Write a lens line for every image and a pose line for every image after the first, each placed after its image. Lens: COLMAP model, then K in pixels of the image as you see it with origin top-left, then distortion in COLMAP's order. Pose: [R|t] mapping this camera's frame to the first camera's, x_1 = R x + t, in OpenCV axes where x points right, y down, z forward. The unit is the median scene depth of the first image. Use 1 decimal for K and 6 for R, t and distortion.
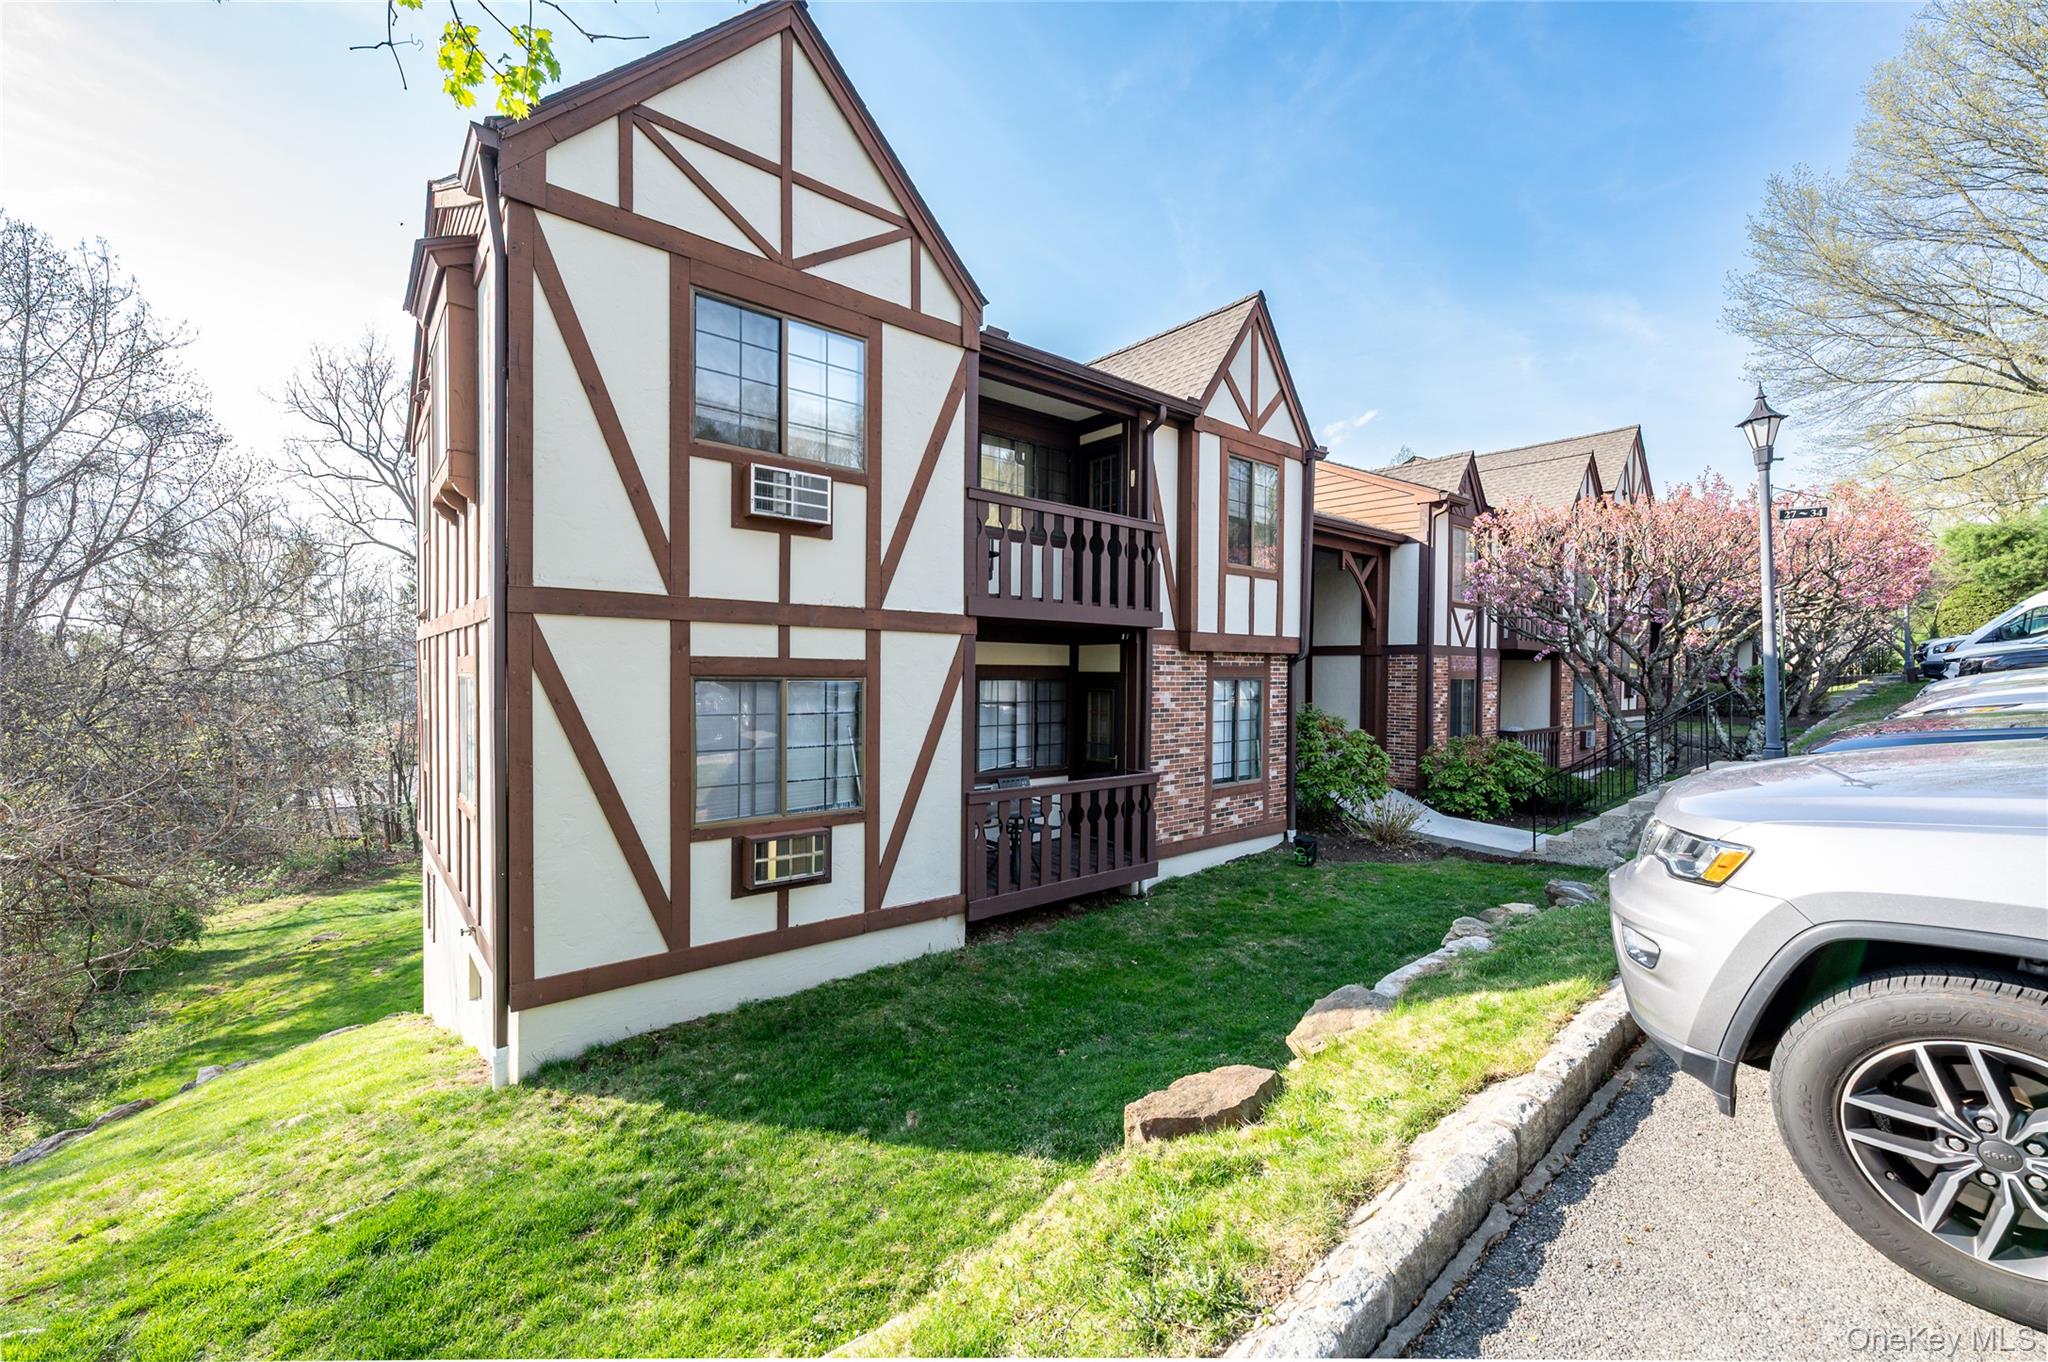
lens RADIAL K [[816.6, 0, 1015.8], [0, 816.6, 680.8], [0, 0, 1]] dist [0.001333, 0.002977]
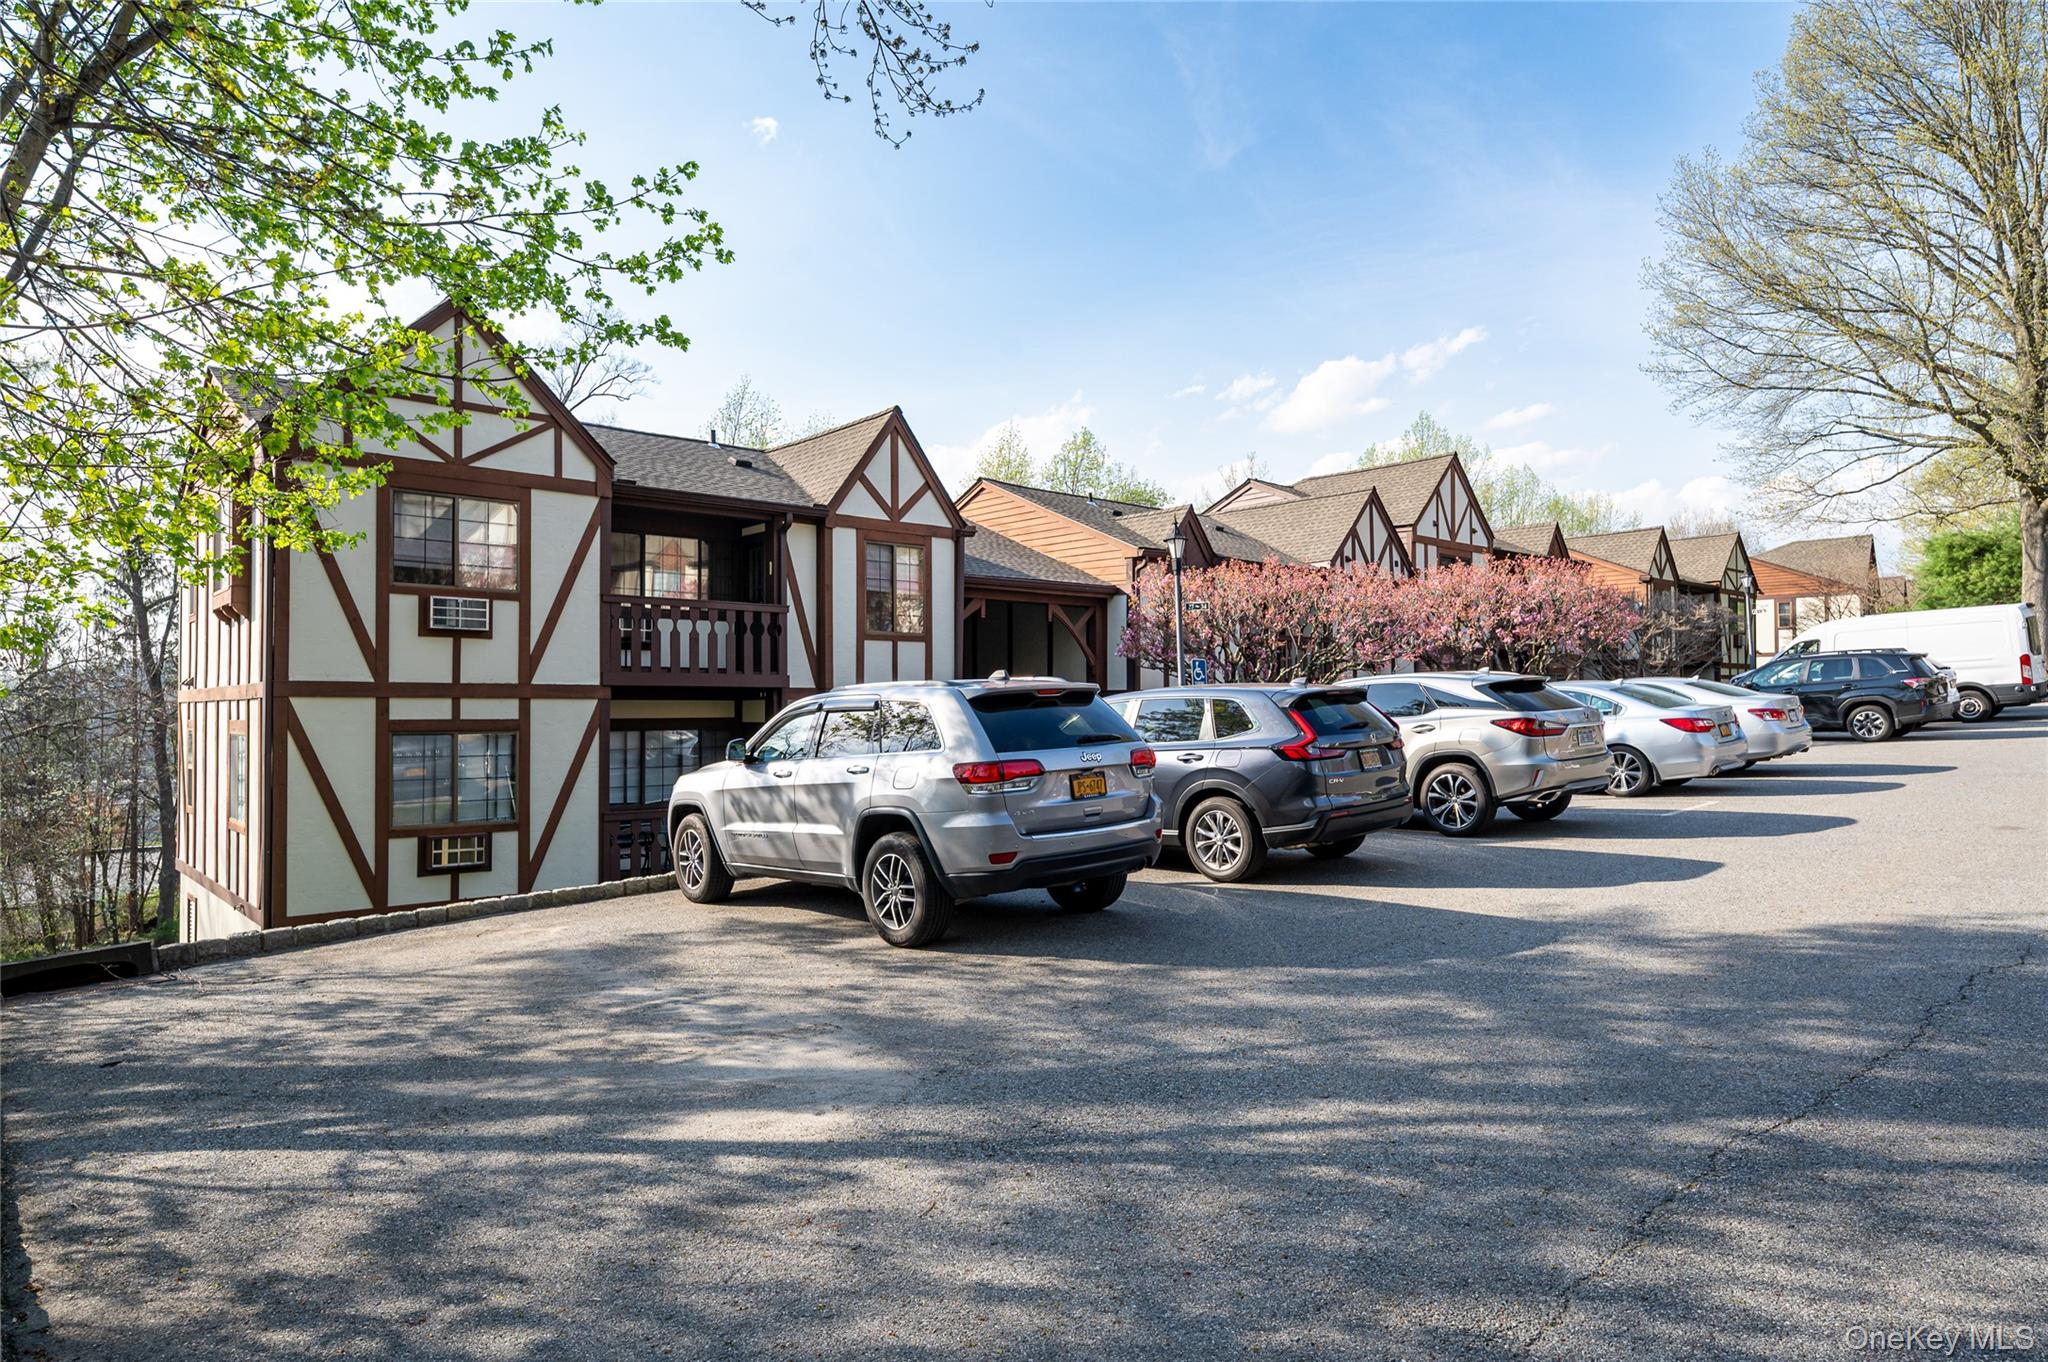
lens RADIAL K [[1203.7, 0, 1027.8], [0, 1203.7, 675.9], [0, 0, 1]] dist [0.002686, 0.004790]
pose [[0.999392, -0.013218, 0.032251, 0.655803], [0.014514, 0.999082, -0.040312, -0.002746], [-0.031688, 0.040756, 0.998667, -1.179687]]
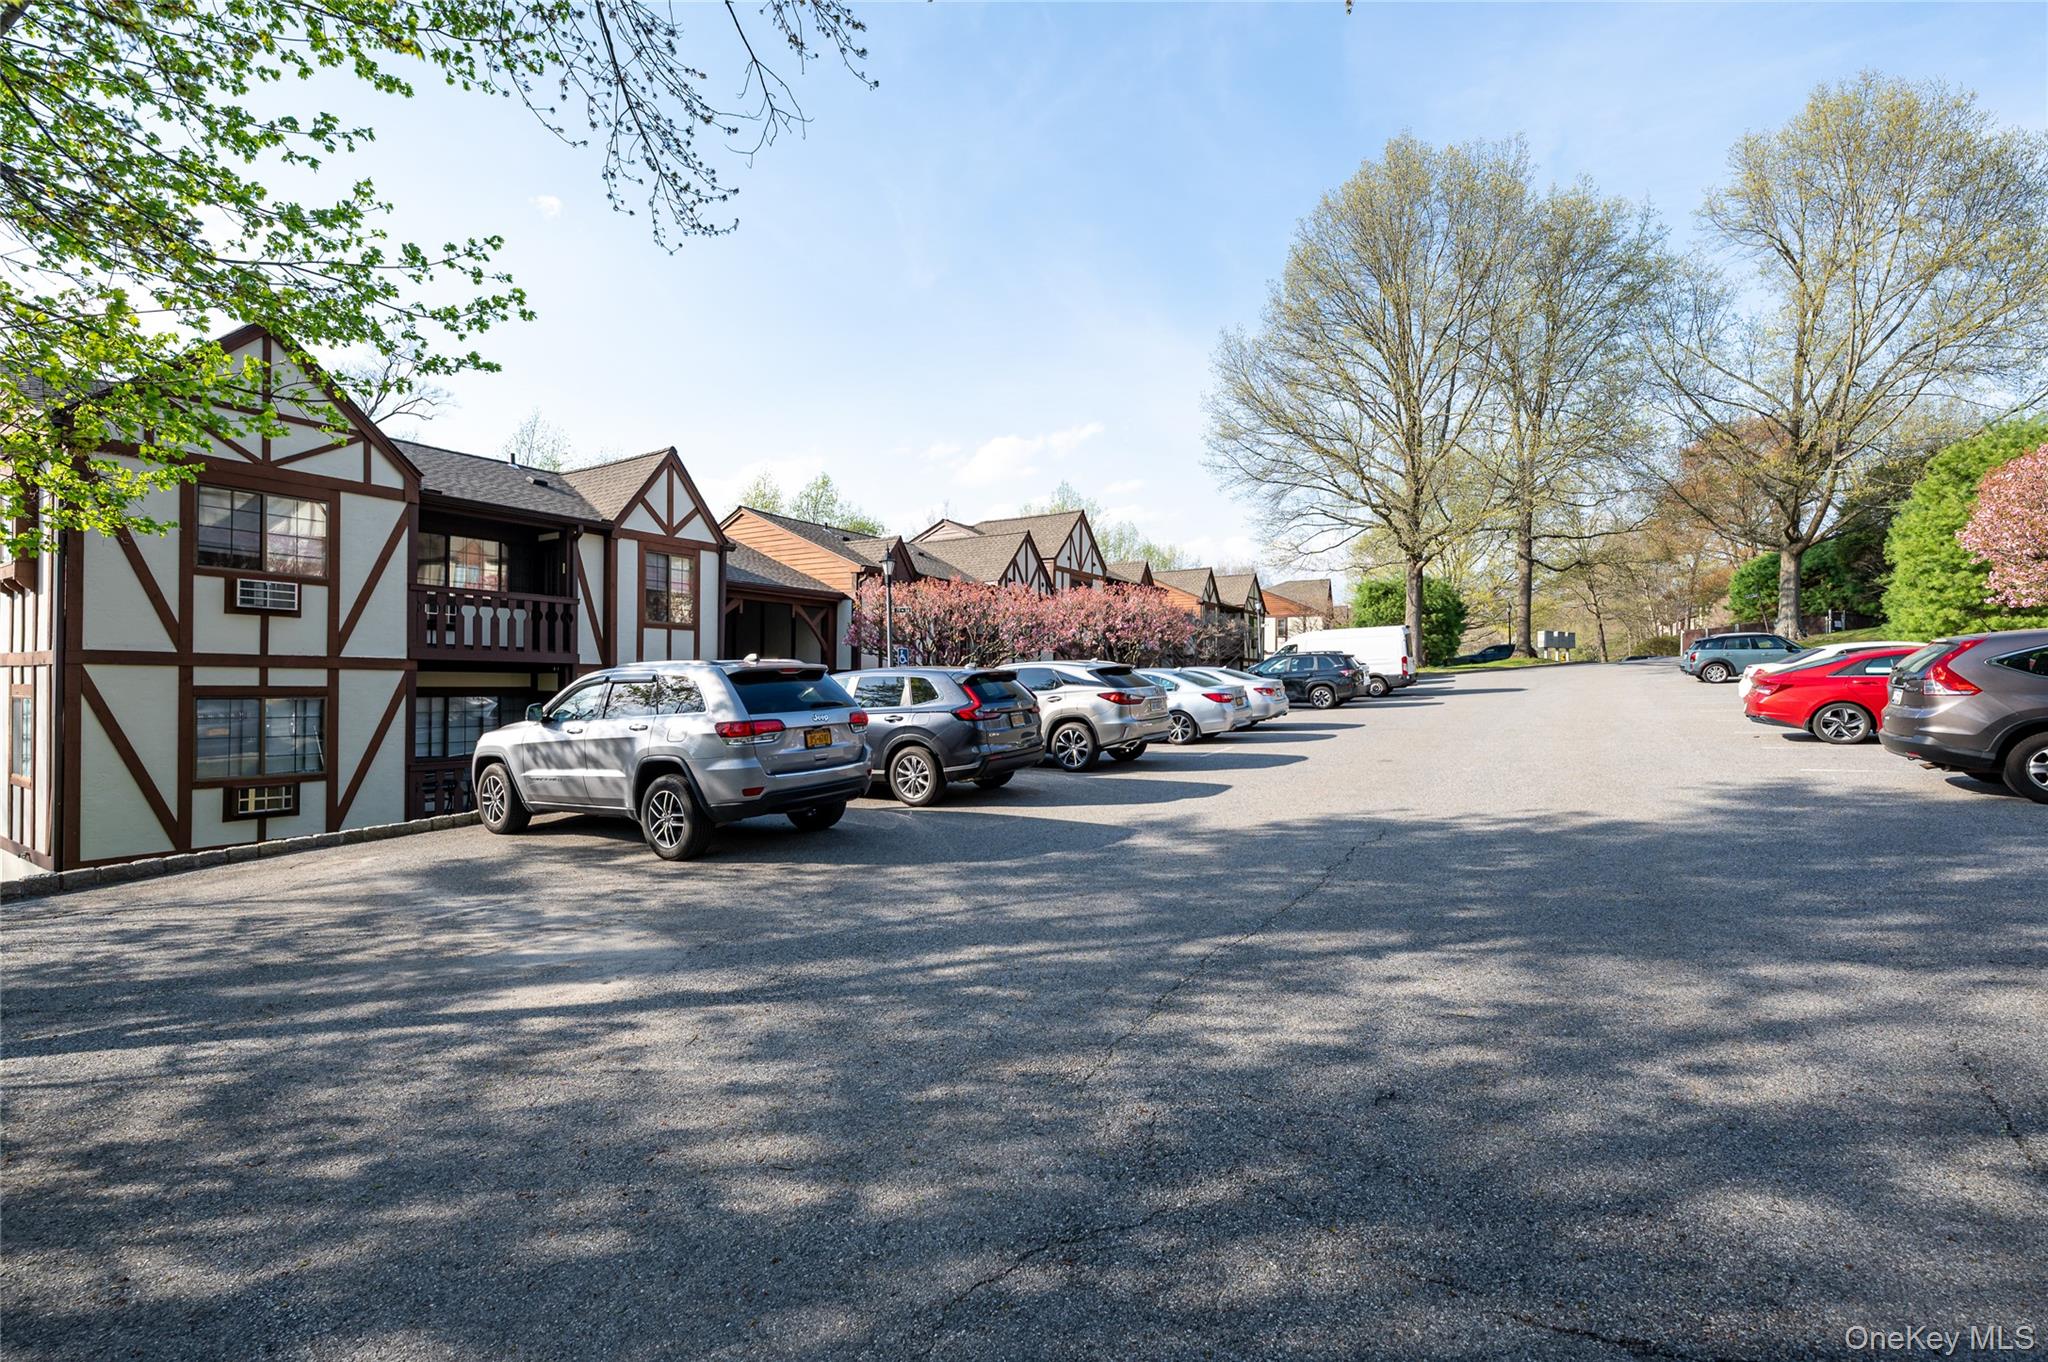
lens RADIAL K [[876.8, 0, 1021.2], [0, 876.8, 677.9], [0, 0, 1]] dist [-0.001633, 0.005164]
pose [[0.953960, -0.001101, 0.299933, 0.657008], [0.006553, 0.999831, -0.017172, -0.002095], [-0.299863, 0.018347, 0.953806, -1.204935]]
